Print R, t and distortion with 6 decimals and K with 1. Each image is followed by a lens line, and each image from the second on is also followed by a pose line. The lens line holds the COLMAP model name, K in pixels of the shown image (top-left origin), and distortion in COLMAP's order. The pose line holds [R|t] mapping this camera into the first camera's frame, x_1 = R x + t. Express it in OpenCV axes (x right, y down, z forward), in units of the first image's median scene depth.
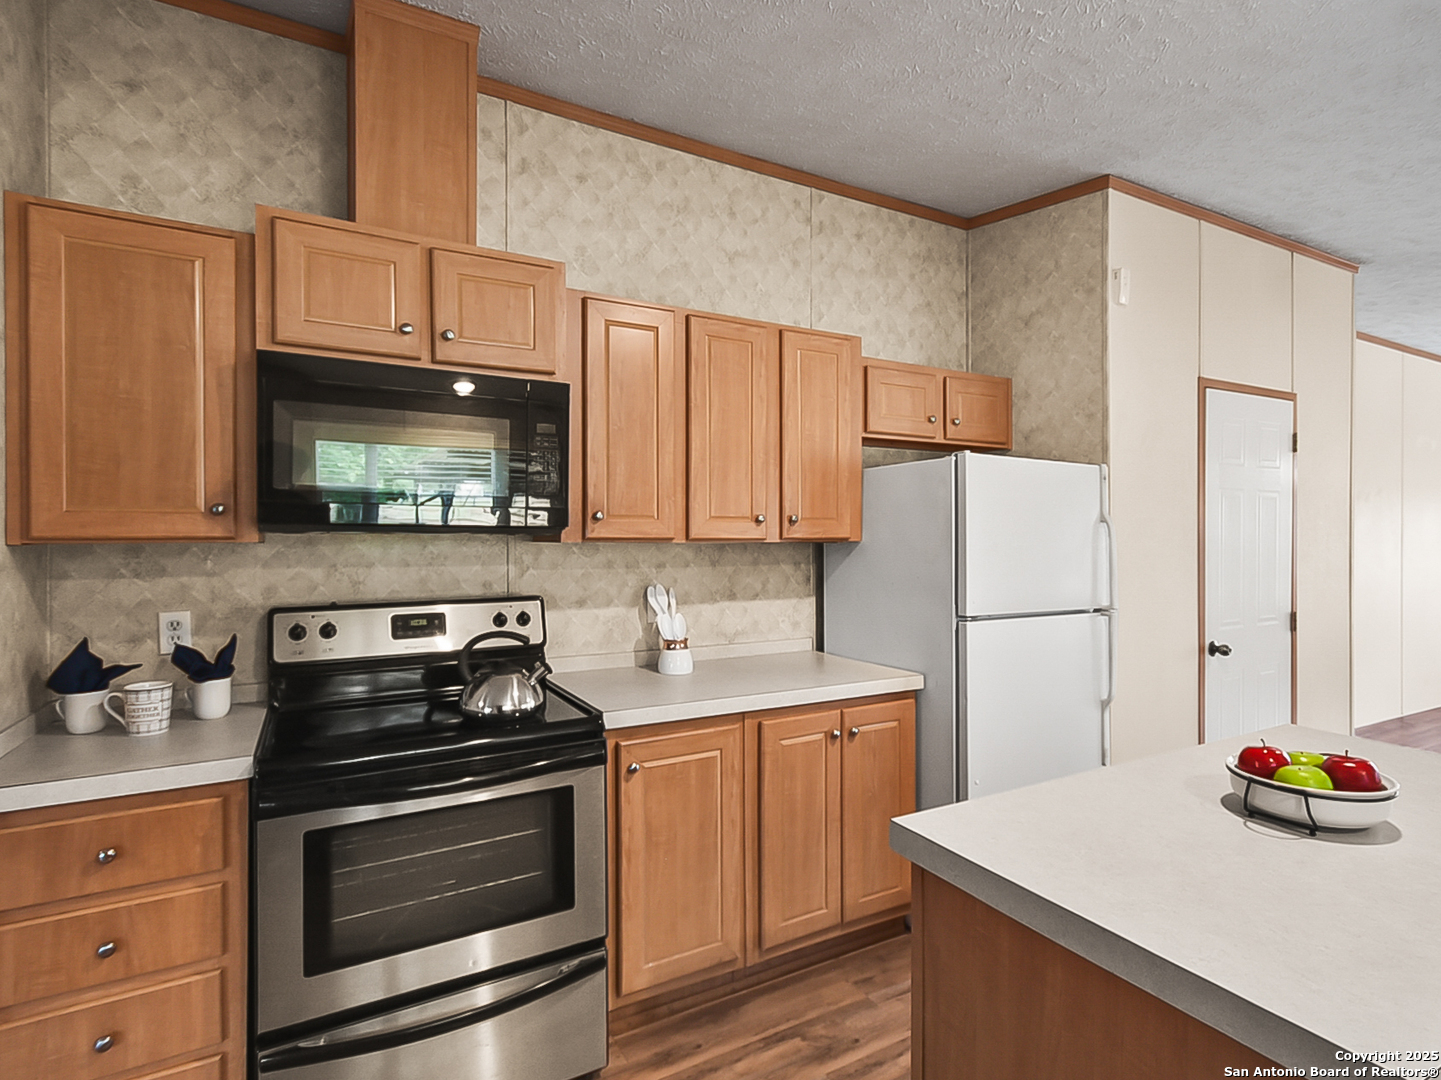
lens RADIAL K [[742.8, 0, 761.3], [0, 742.8, 539.1], [0, 0, 1]] dist [0.009008, -0.000756]
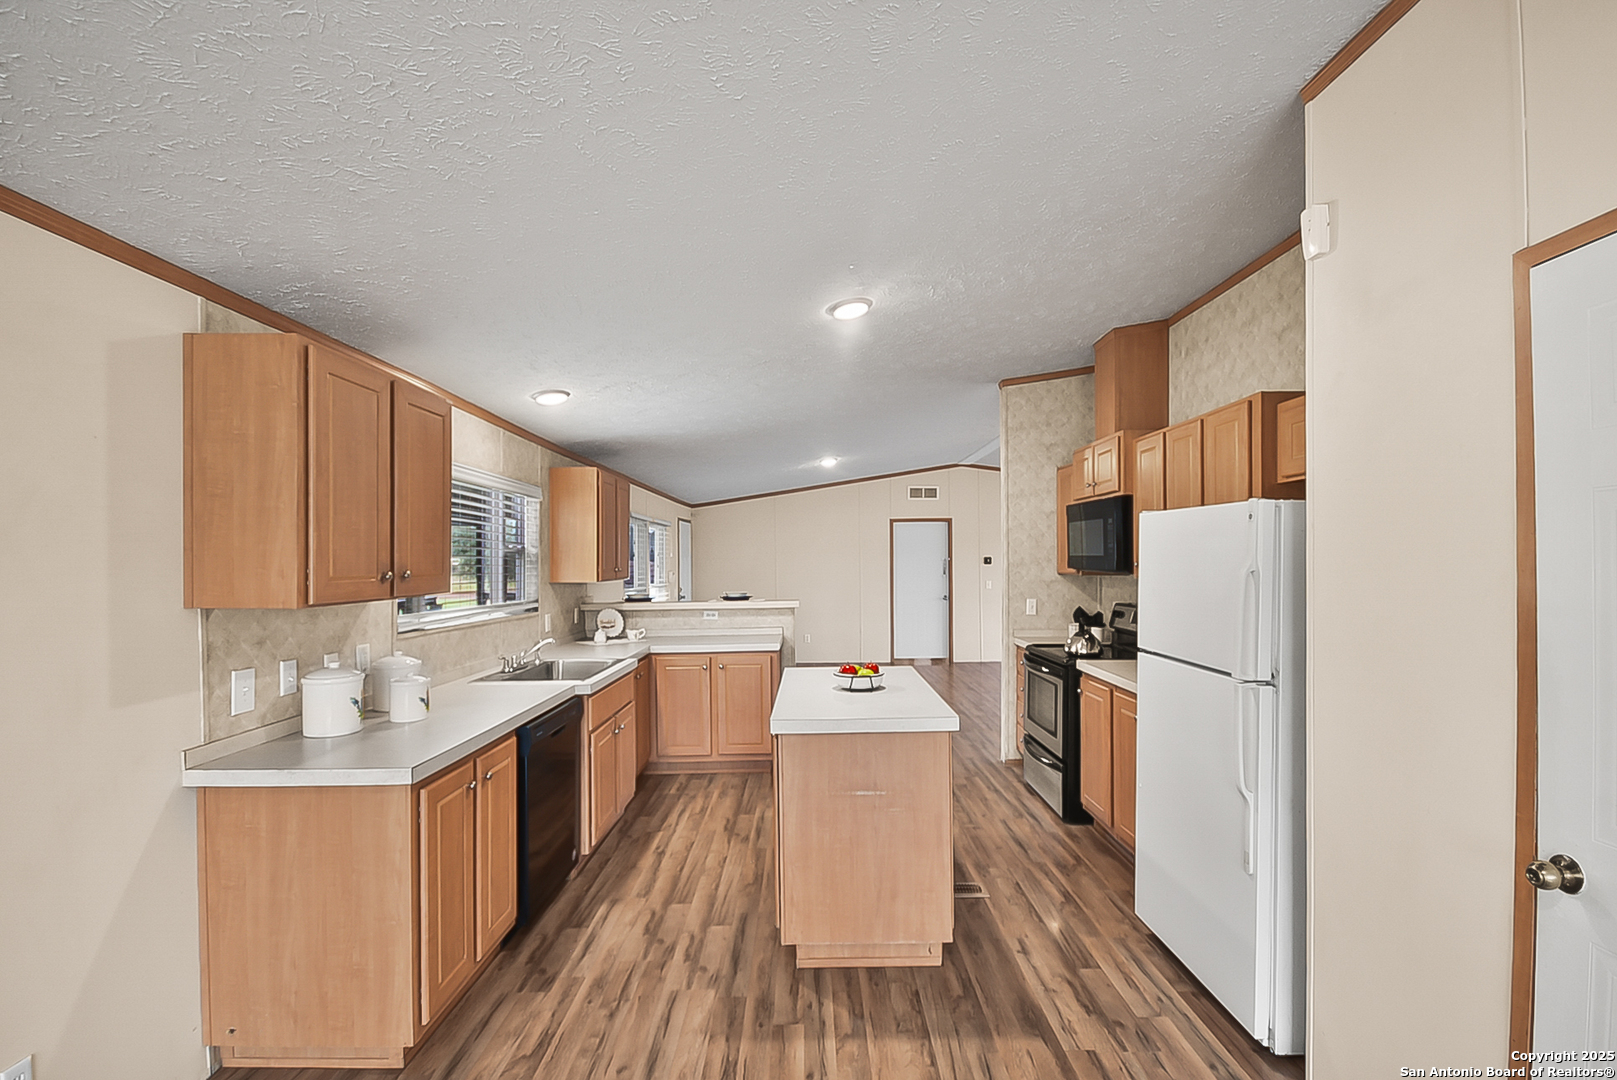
lens RADIAL K [[718.1, 0, 808.3], [0, 718.1, 550.4], [0, 0, 1]] dist [0.051191, 0.000145]
pose [[-0.498508, -0.007312, -0.866854, 1.380014], [0.008638, 0.999873, -0.013402, -0.038717], [0.866842, -0.014169, -0.498381, 0.976862]]
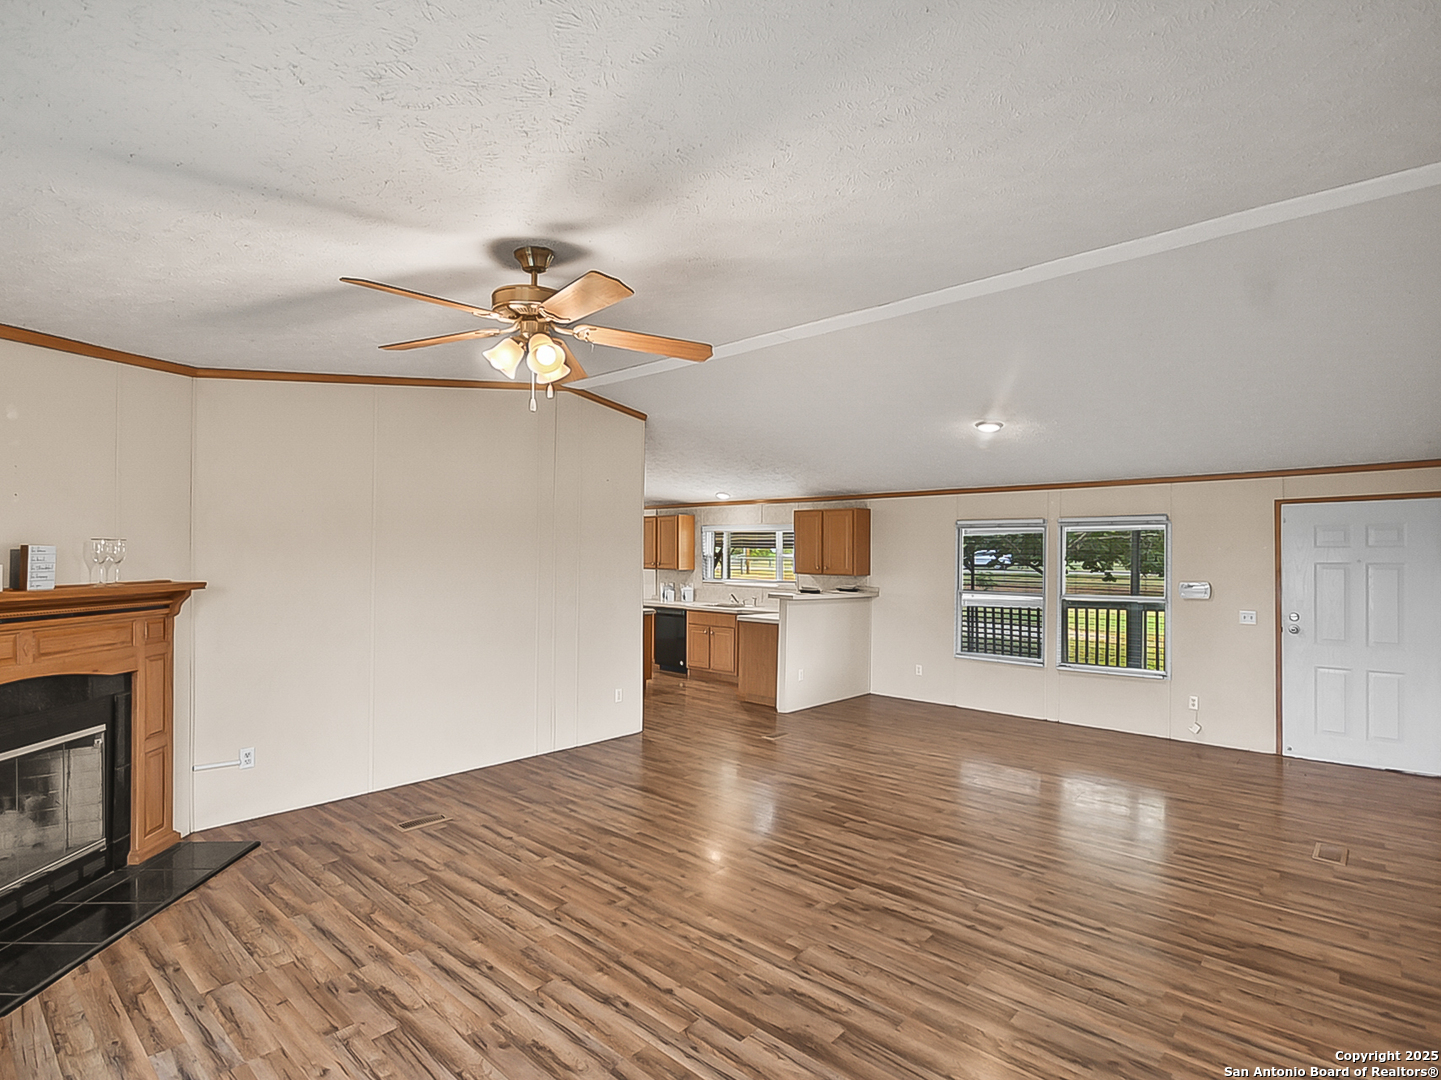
lens RADIAL K [[742.8, 0, 715.9], [0, 742.8, 553.7], [0, 0, 1]] dist [0.009008, -0.000756]
pose [[-0.329337, 0.000831, 0.944212, -2.926955], [-0.016568, 0.999841, -0.006658, -0.053587], [-0.944067, -0.017837, -0.329270, 1.058641]]
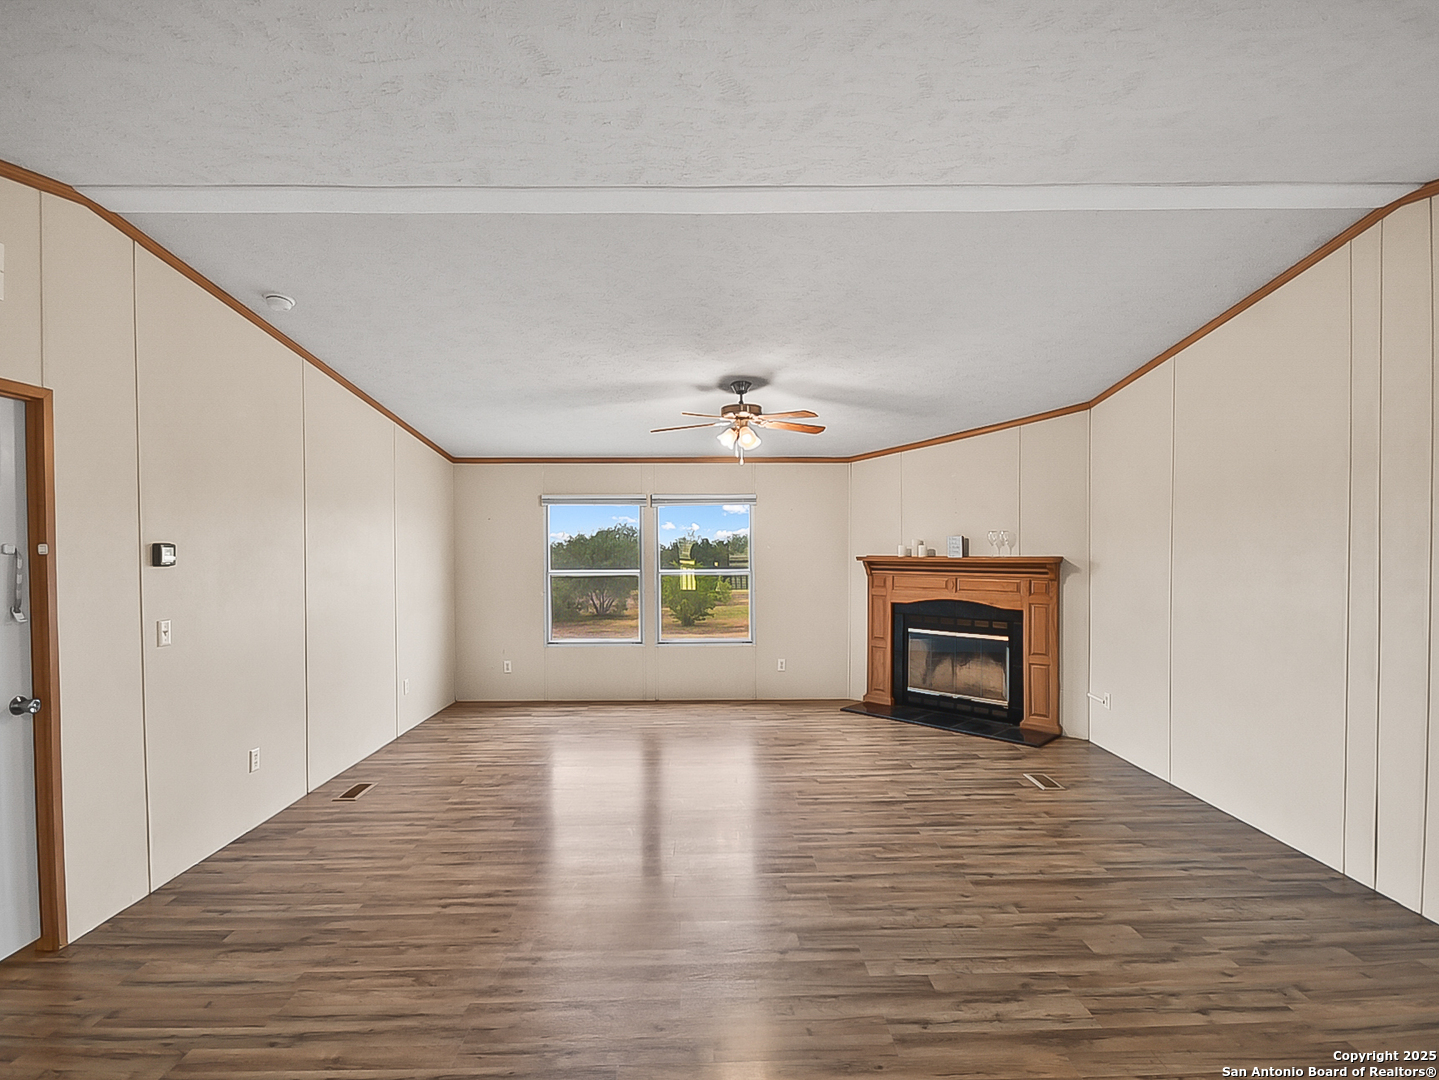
lens RADIAL K [[741.8, 0, 716.8], [0, 741.8, 548.5], [0, 0, 1]] dist [0.009008, -0.000756]
pose [[0.878341, -0.002152, -0.478030, -1.063094], [0.007493, 0.999929, 0.009267, -0.043083], [0.477976, -0.011721, 0.878295, -0.748840]]
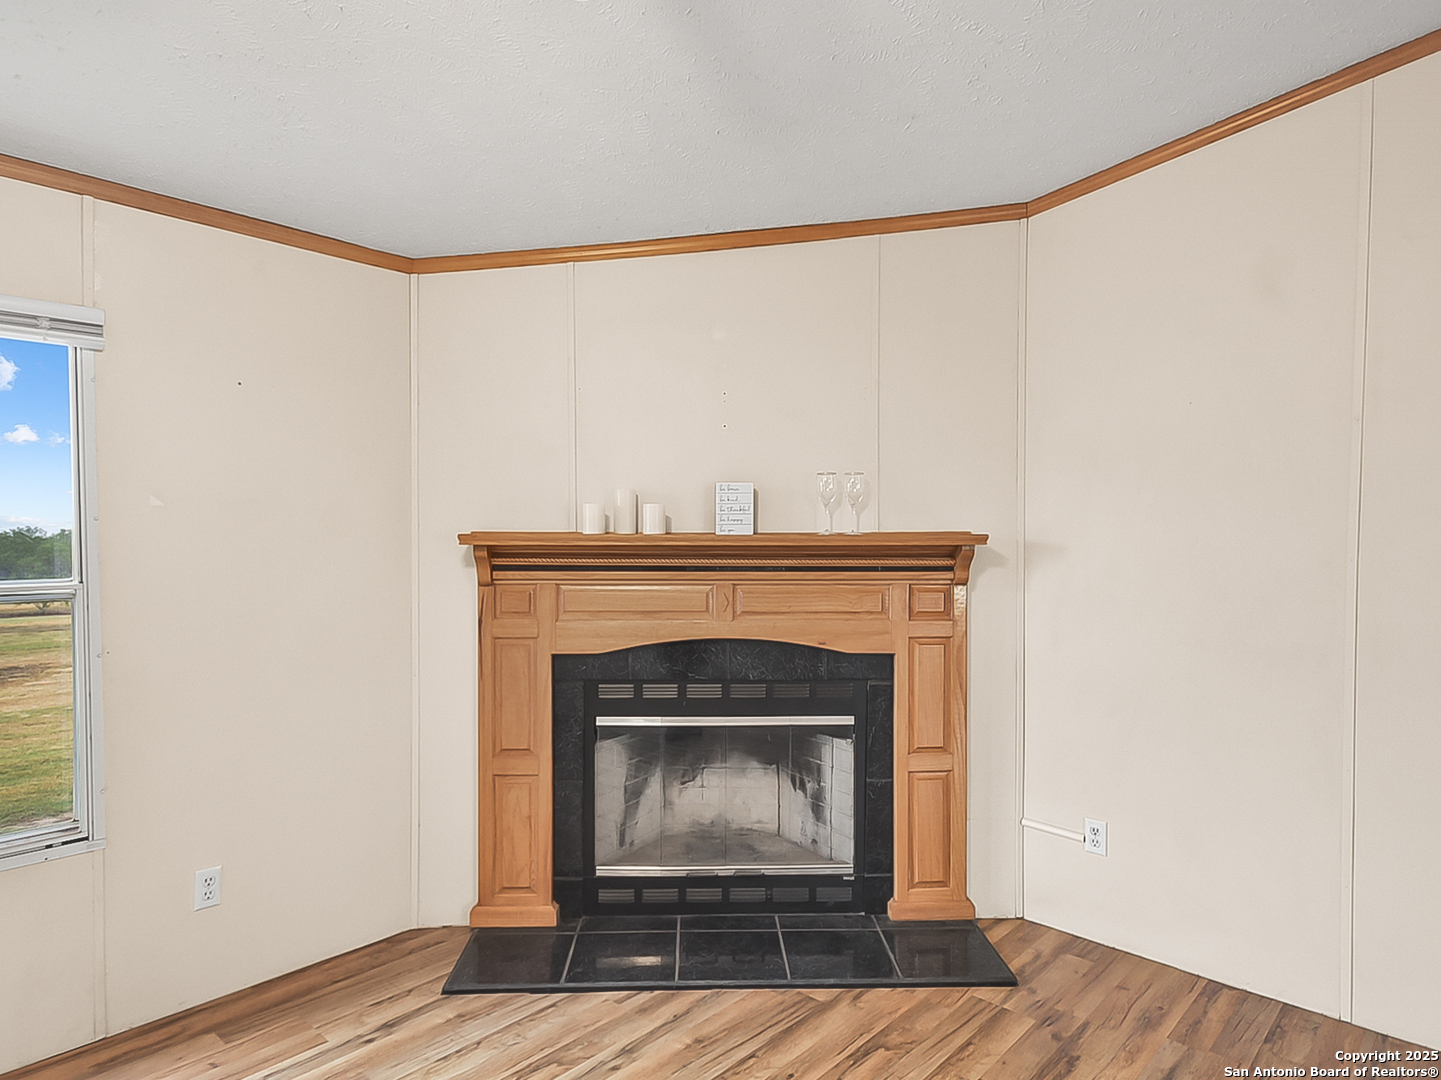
lens RADIAL K [[859.4, 0, 740.8], [0, 859.4, 554.0], [0, 0, 1]] dist [-0.004982, 0.000603]
pose [[0.948839, -0.004926, 0.315723, -1.859648], [-0.002480, 0.999731, 0.023051, 0.009920], [-0.315752, -0.022655, 0.948571, 0.601893]]
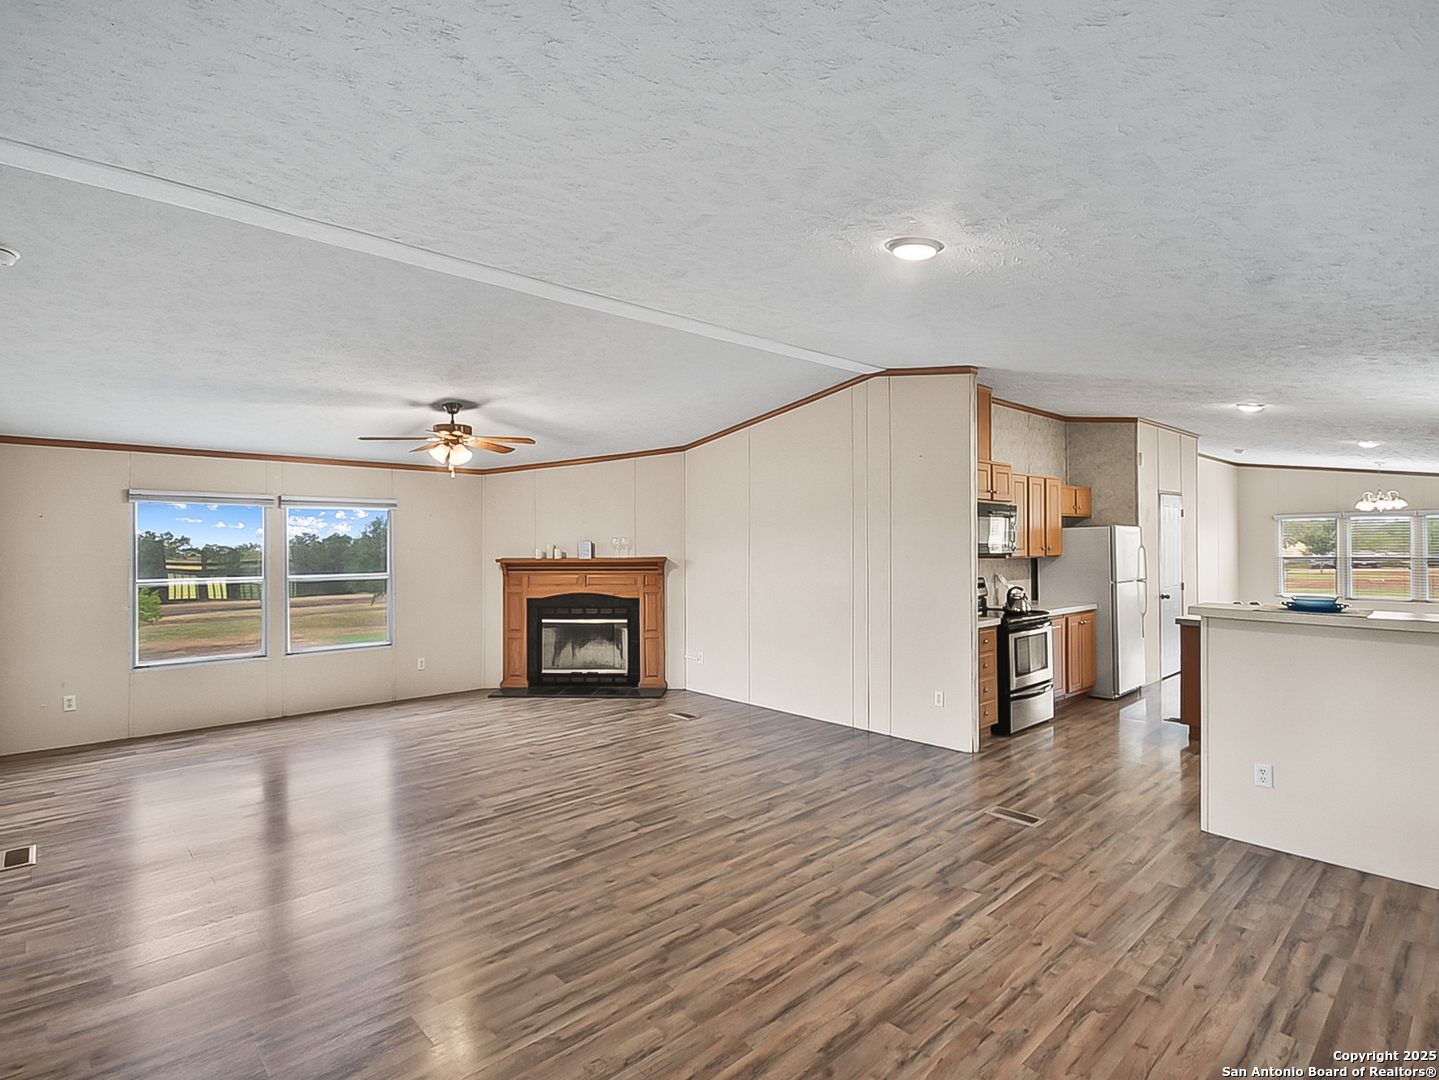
lens RADIAL K [[741.8, 0, 740.5], [0, 741.8, 546.6], [0, 0, 1]] dist [0.009008, -0.000756]
pose [[0.970623, -0.005678, 0.240539, -1.627827], [0.004184, 0.999969, 0.006719, -0.053642], [-0.240569, -0.005515, 0.970616, -1.299130]]
